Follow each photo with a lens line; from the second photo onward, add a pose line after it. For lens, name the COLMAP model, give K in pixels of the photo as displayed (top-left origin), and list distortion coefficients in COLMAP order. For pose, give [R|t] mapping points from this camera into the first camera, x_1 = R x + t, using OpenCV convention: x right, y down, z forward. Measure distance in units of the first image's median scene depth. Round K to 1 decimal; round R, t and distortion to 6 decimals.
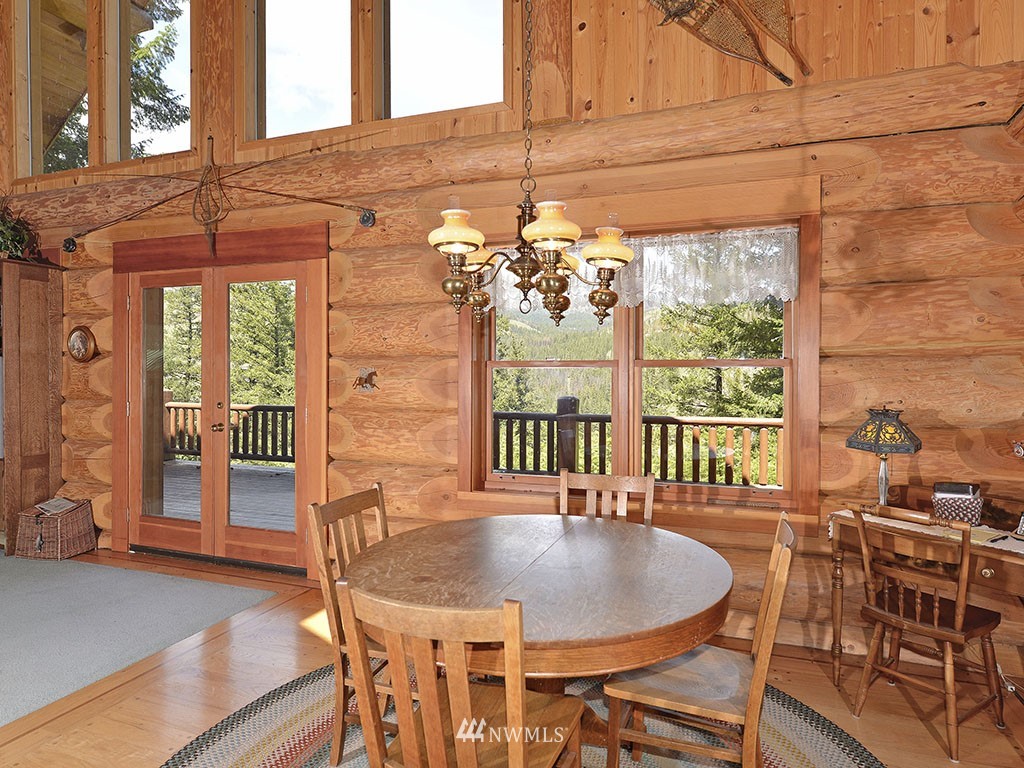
lens RADIAL K [[584.9, 0, 544.9], [0, 584.9, 382.5], [0, 0, 1]] dist [-0.007677, -0.002381]
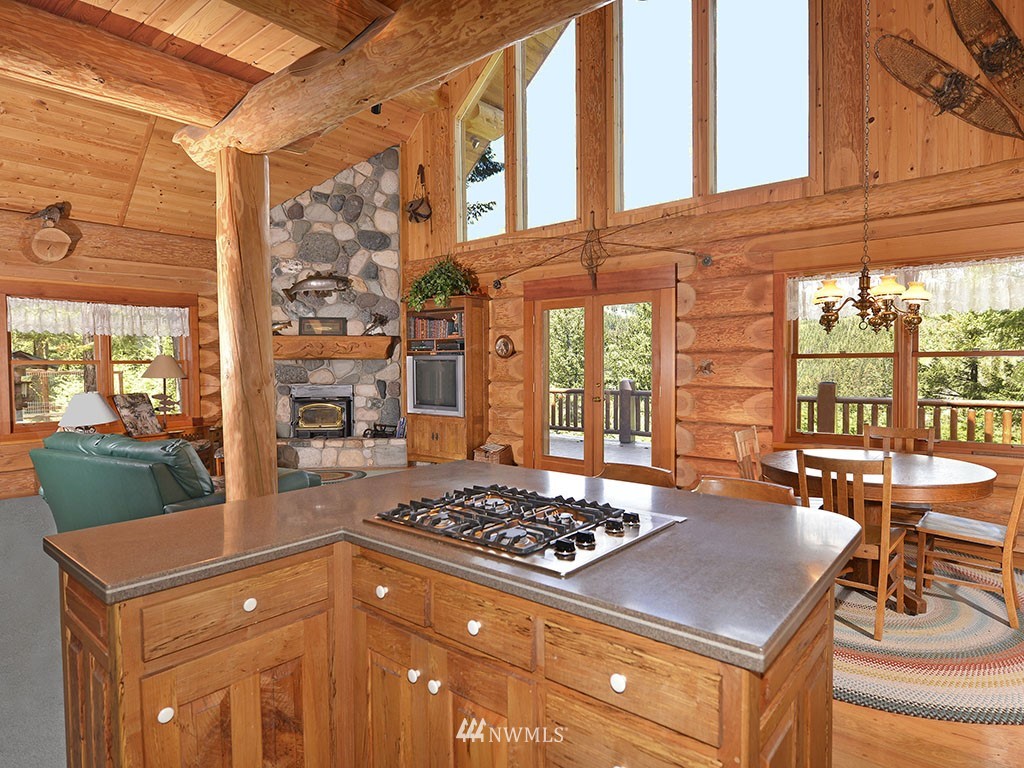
lens RADIAL K [[584.9, 0, 544.9], [0, 584.9, 382.5], [0, 0, 1]] dist [-0.007677, -0.002381]
pose [[0.939792, 0.001703, -0.341744, -0.163314], [0.004520, 0.999838, 0.017412, 0.004953], [0.341718, -0.017908, 0.939632, -0.513936]]
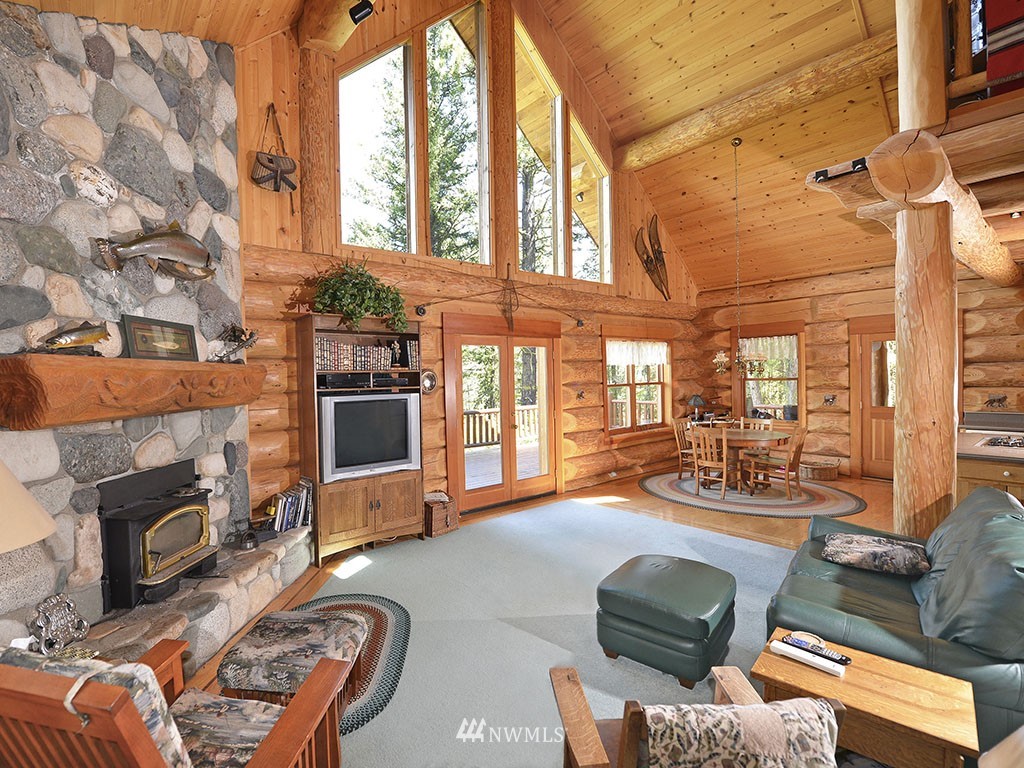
lens RADIAL K [[489.6, 0, 445.8], [0, 489.6, 395.5], [0, 0, 1]] dist [-0.019867, -0.000324]
pose [[0.578881, -0.047287, 0.814040, -1.934939], [0.044405, 0.998664, 0.026435, -0.069466], [-0.814202, 0.020845, 0.580207, 0.304930]]
